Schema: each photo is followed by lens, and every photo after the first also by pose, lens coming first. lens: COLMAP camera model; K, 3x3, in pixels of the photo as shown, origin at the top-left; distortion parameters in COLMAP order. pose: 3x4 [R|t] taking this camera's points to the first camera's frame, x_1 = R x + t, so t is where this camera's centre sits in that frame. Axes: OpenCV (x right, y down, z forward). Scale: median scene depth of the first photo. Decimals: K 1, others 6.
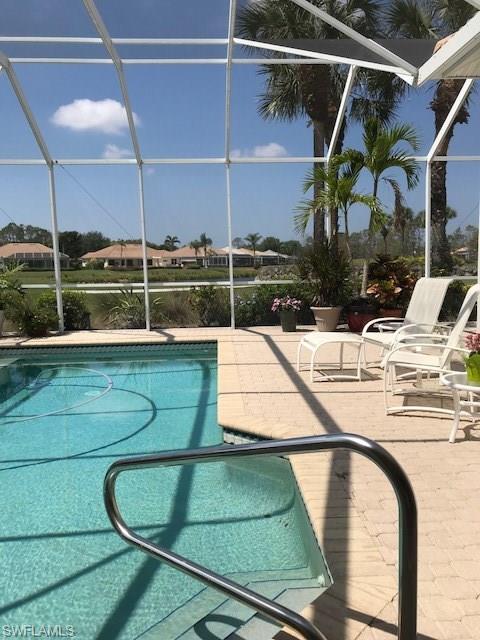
lens RADIAL K [[524.2, 0, 240.9], [0, 524.2, 318.1], [0, 0, 1]] dist [0.048968, -0.072181]
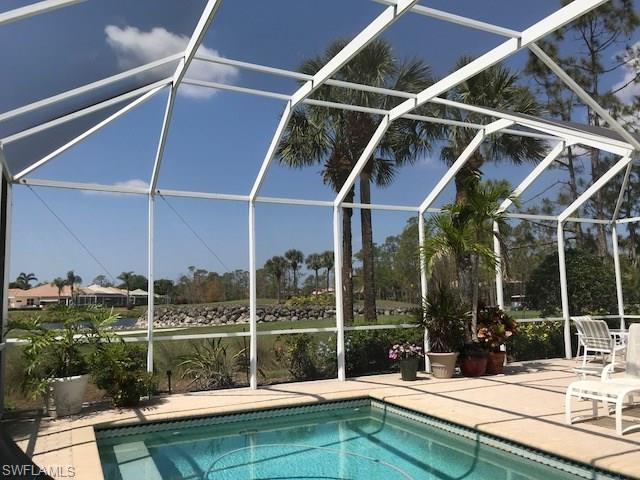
lens RADIAL K [[524.2, 0, 311.9], [0, 524.2, 228.4], [0, 0, 1]] dist [0.048968, -0.072181]
pose [[0.927153, 0.047927, 0.371604, -0.425185], [0.043289, 0.971441, -0.233298, -0.025984], [-0.372173, 0.232389, 0.898600, 0.142053]]
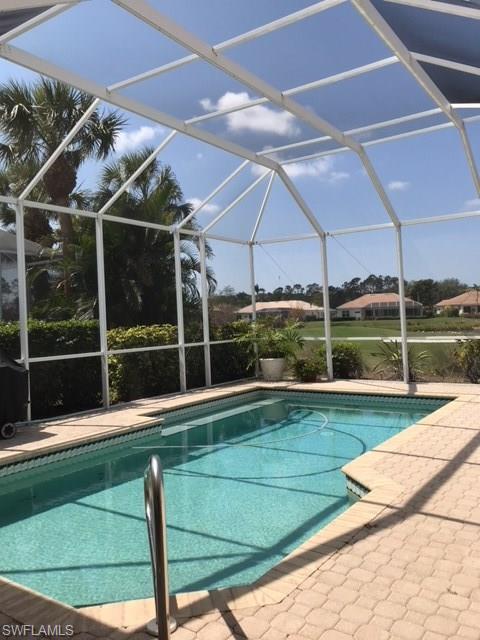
lens RADIAL K [[524.2, 0, 242.6], [0, 524.2, 311.9], [0, 0, 1]] dist [0.048968, -0.072181]
pose [[0.793043, -0.021328, -0.608792, 0.203075], [-0.040231, 0.995371, -0.087277, -0.012150], [0.607836, 0.093706, 0.788514, -0.018611]]
